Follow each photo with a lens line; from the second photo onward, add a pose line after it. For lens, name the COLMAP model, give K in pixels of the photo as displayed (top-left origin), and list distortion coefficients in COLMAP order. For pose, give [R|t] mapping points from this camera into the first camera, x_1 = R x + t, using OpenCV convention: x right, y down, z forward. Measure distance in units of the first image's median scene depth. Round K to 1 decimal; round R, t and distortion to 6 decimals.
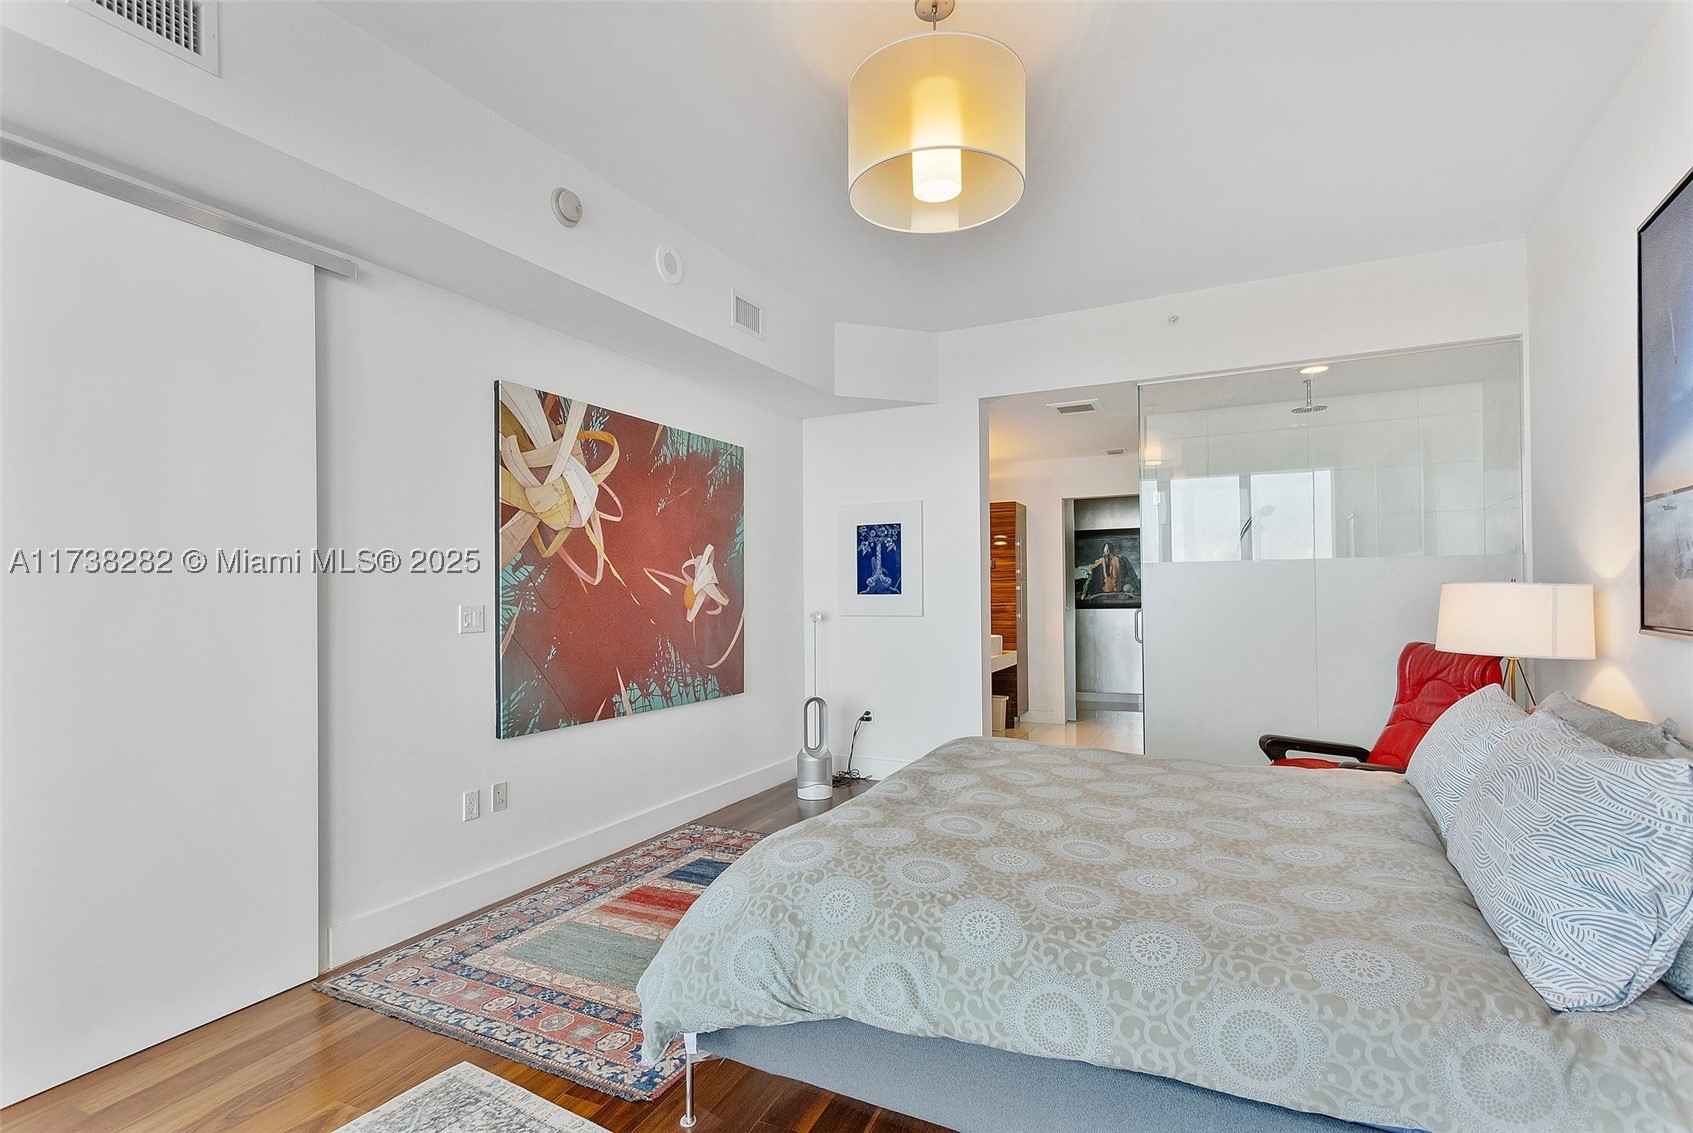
lens RADIAL K [[831.6, 0, 844.3], [0, 831.6, 579.1], [0, 0, 1]] dist [-0.001535, 0.002208]
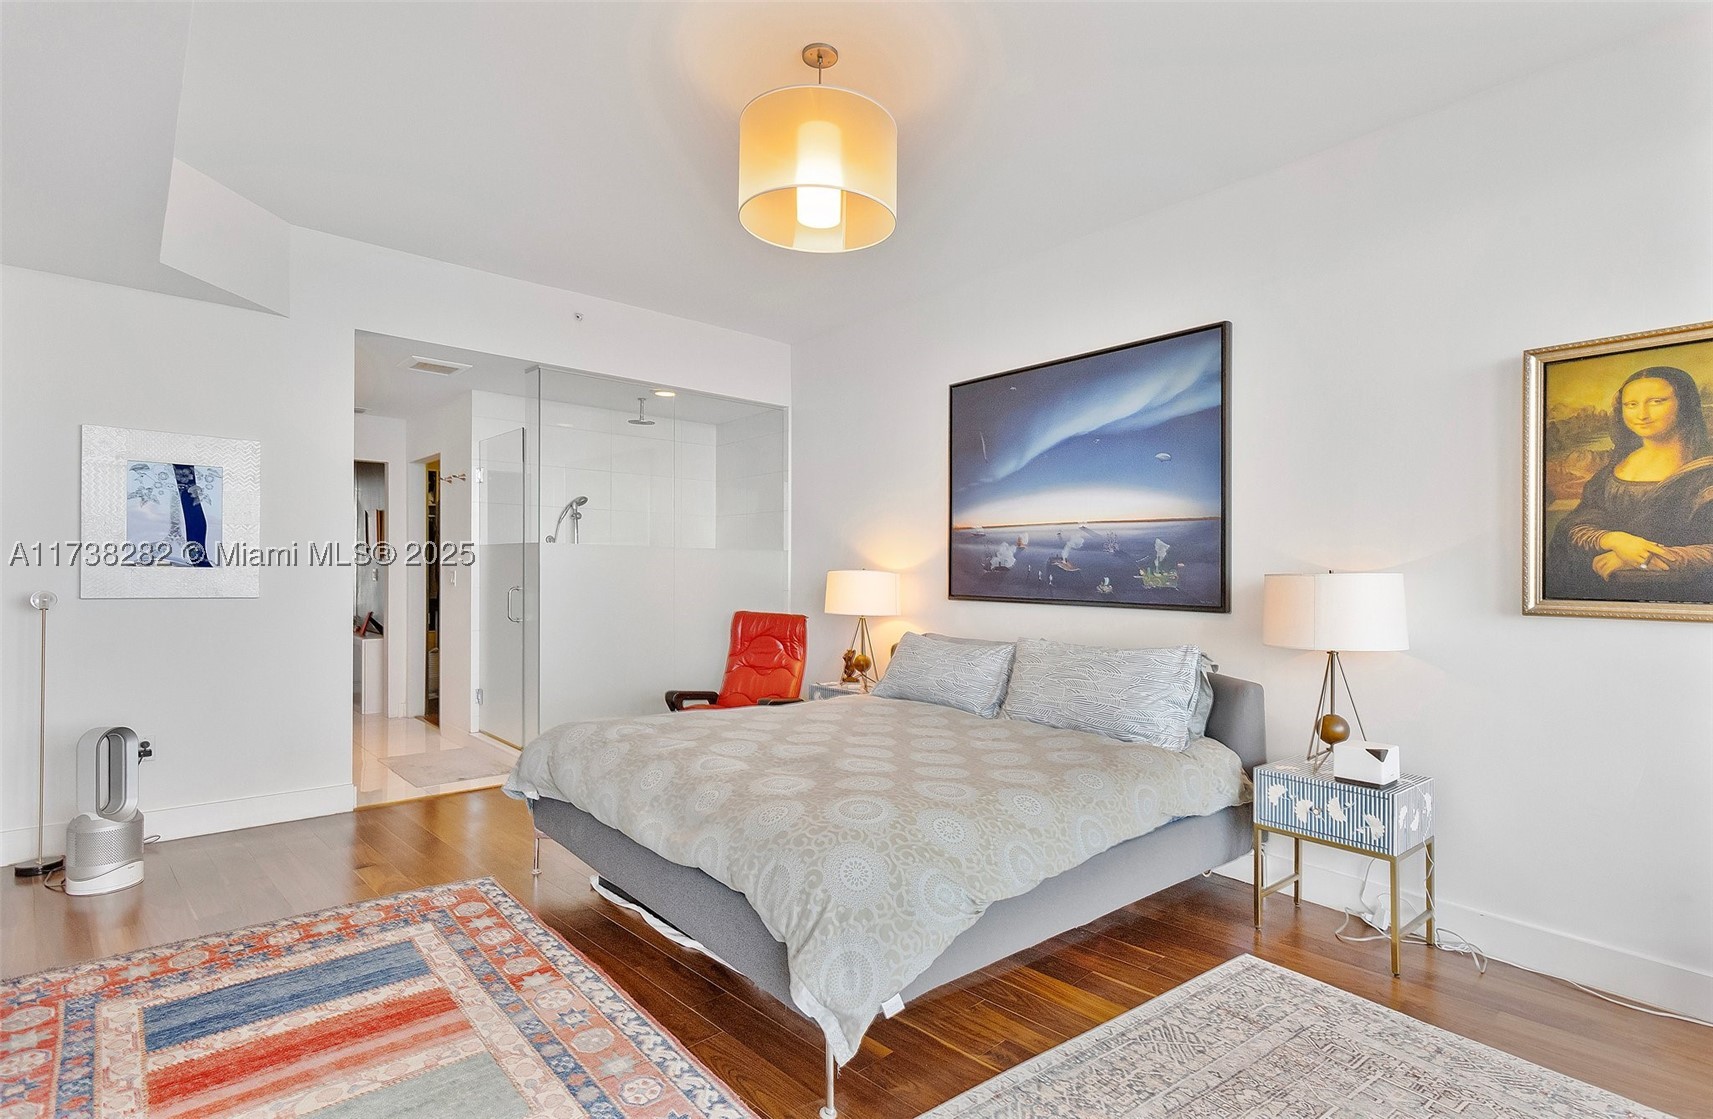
lens RADIAL K [[838.5, 0, 849.5], [0, 838.5, 567.3], [0, 0, 1]] dist [0.010709, 0.000088]
pose [[0.370450, 0.021021, 0.928615, -0.550319], [-0.030447, 0.999481, -0.010479, 0.011978], [-0.928353, -0.024391, 0.370897, 0.313264]]
